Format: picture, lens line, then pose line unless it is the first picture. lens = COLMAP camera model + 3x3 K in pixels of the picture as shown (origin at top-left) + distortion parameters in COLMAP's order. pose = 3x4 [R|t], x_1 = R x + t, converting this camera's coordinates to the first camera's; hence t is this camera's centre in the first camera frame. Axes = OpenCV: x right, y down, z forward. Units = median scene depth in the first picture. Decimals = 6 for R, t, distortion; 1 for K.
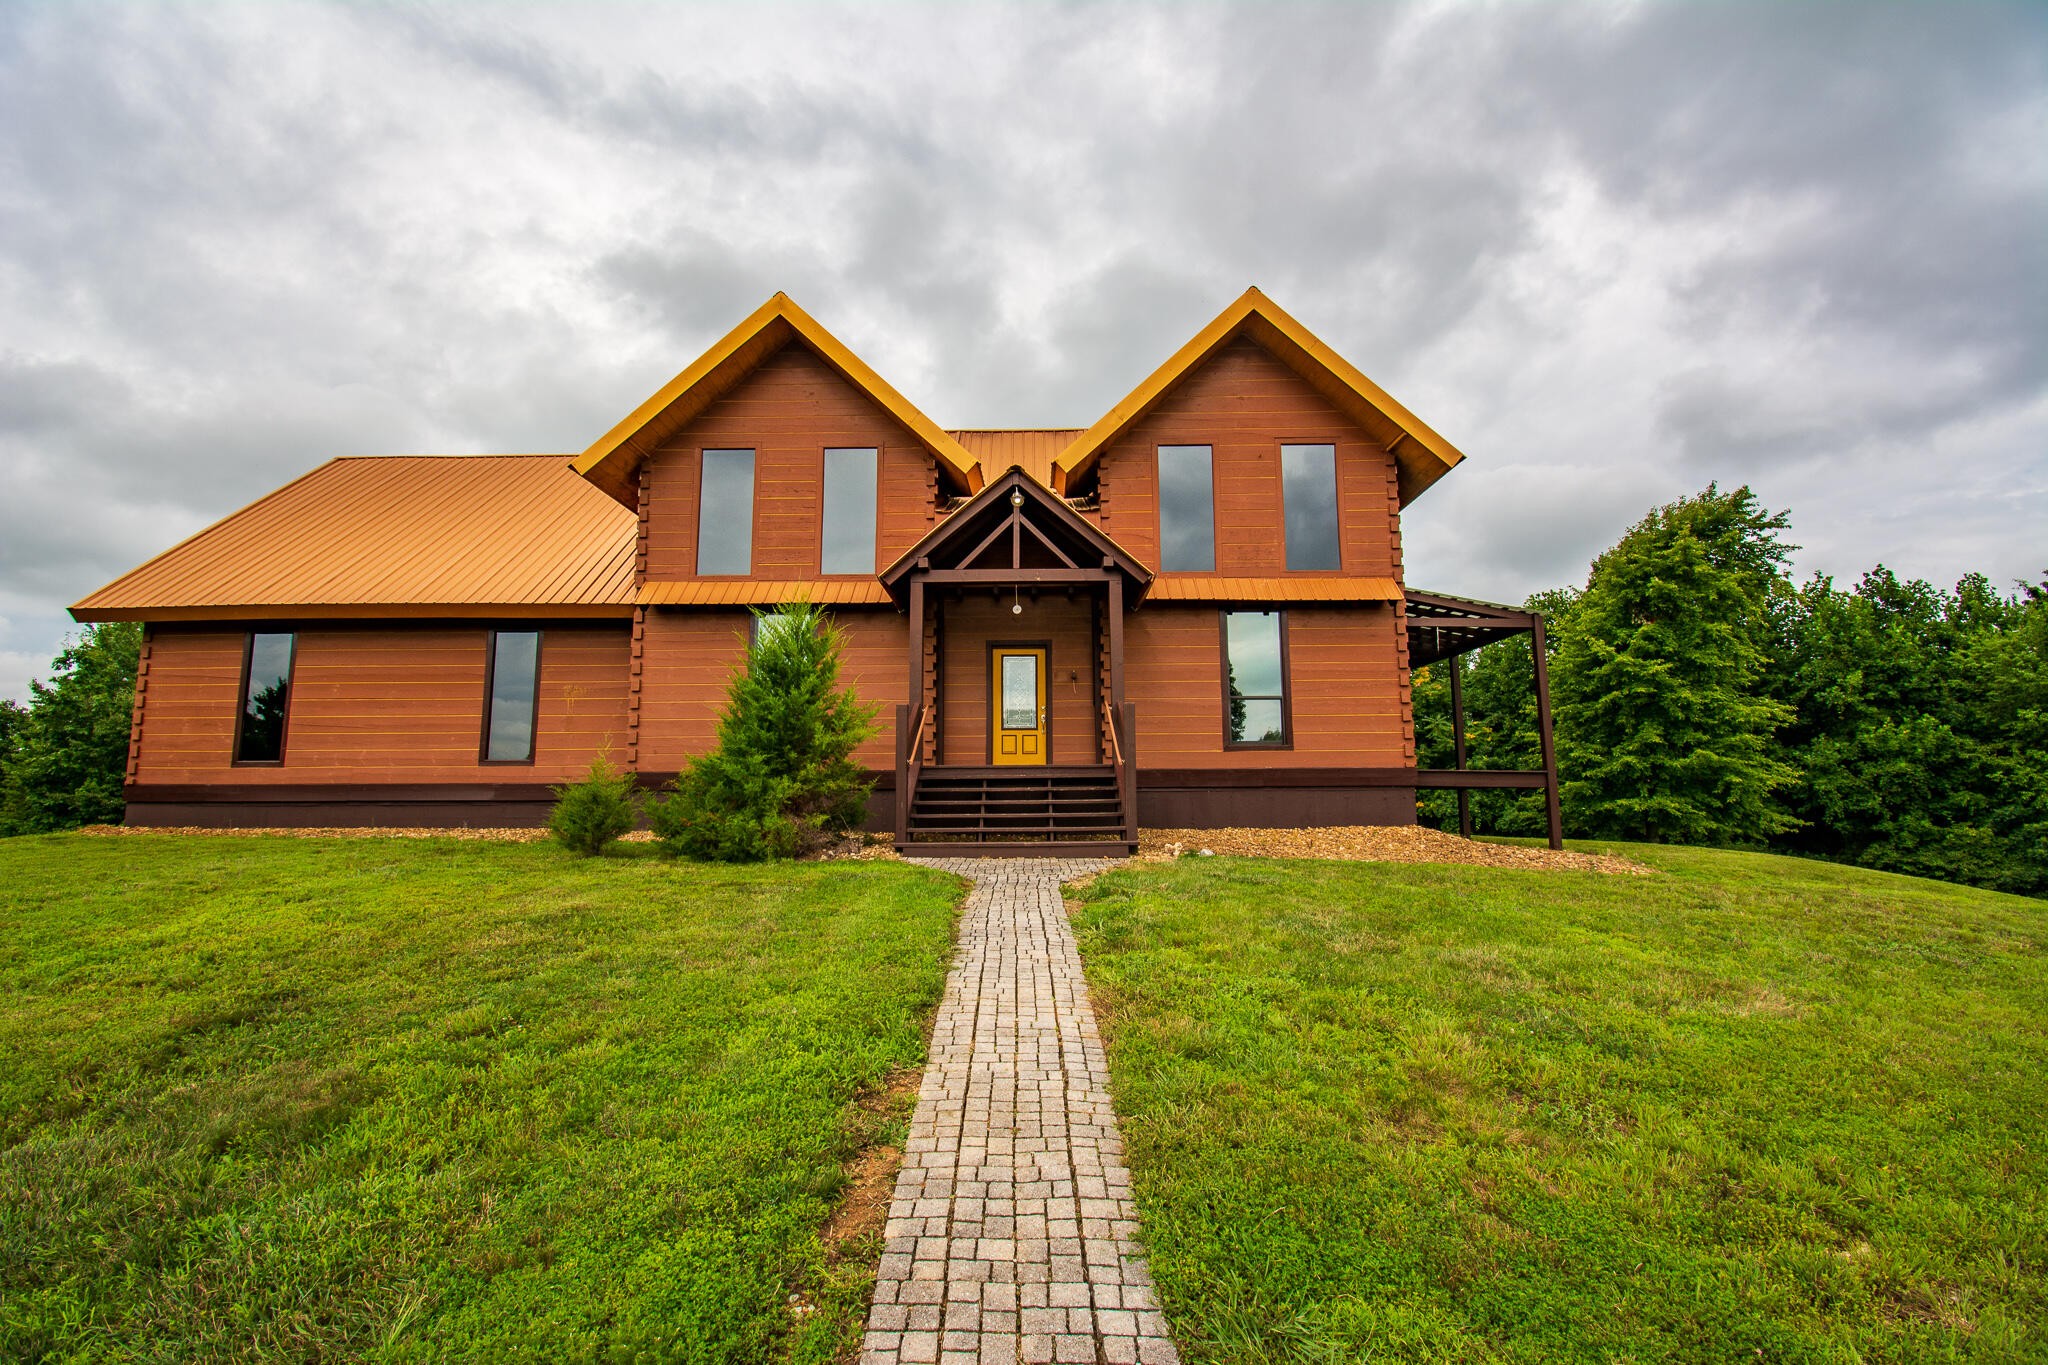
lens RADIAL K [[913.4, 0, 1023.3], [0, 913.4, 680.7], [0, 0, 1]] dist [0.005760, -0.014052]
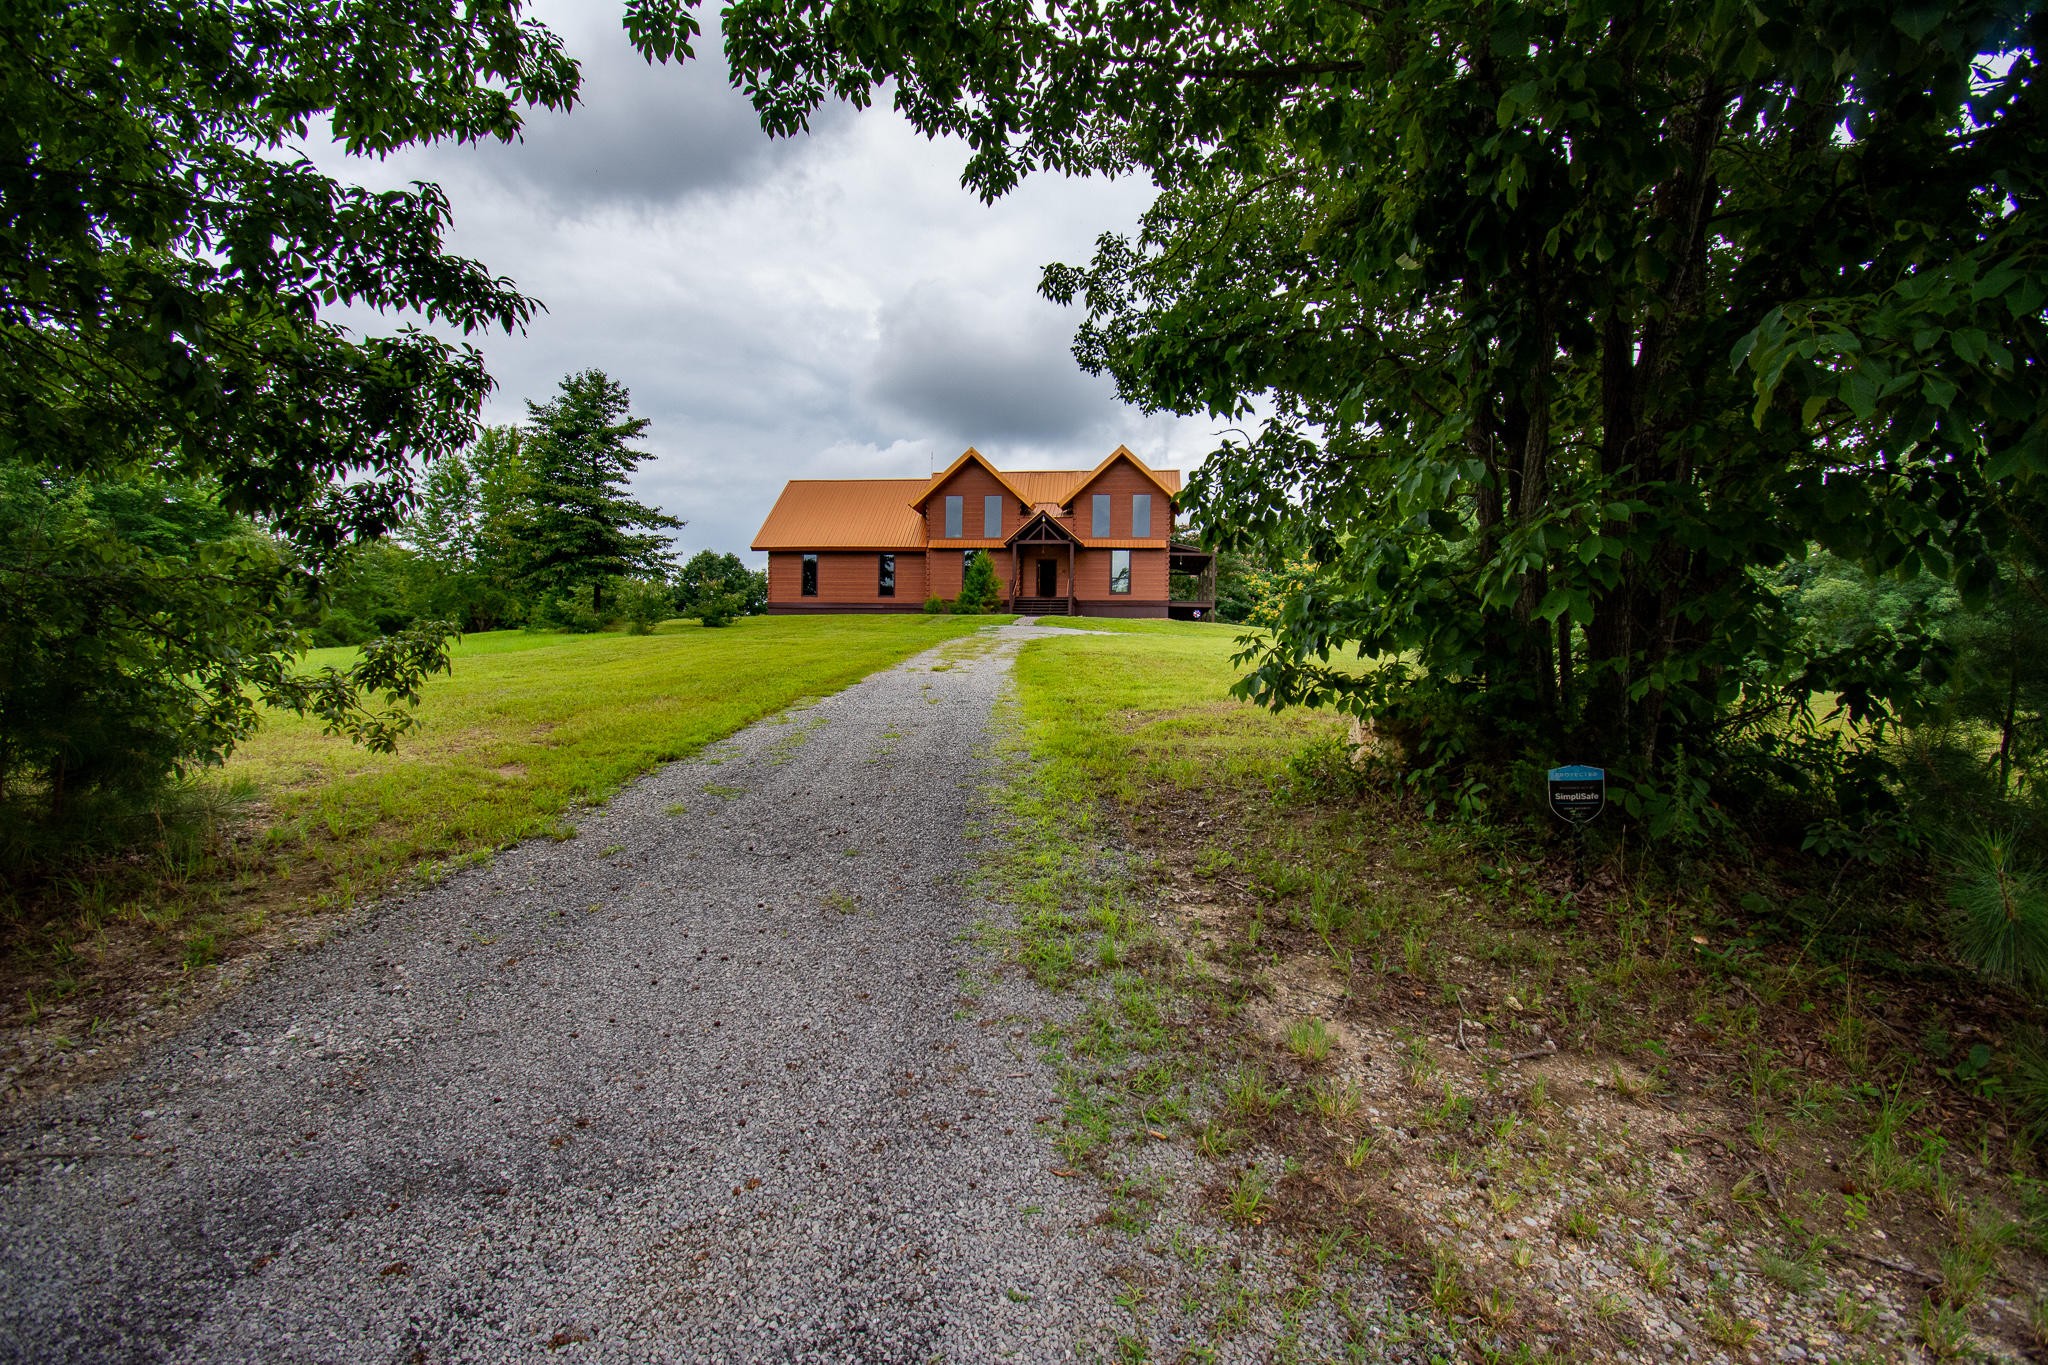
lens RADIAL K [[913.4, 0, 1027.5], [0, 913.4, 679.2], [0, 0, 1]] dist [0.005760, -0.014052]
pose [[0.995603, 0.018318, -0.091868, 0.233723], [-0.005380, 0.990256, 0.139154, -0.073356], [0.093522, -0.138048, 0.986000, -2.237952]]
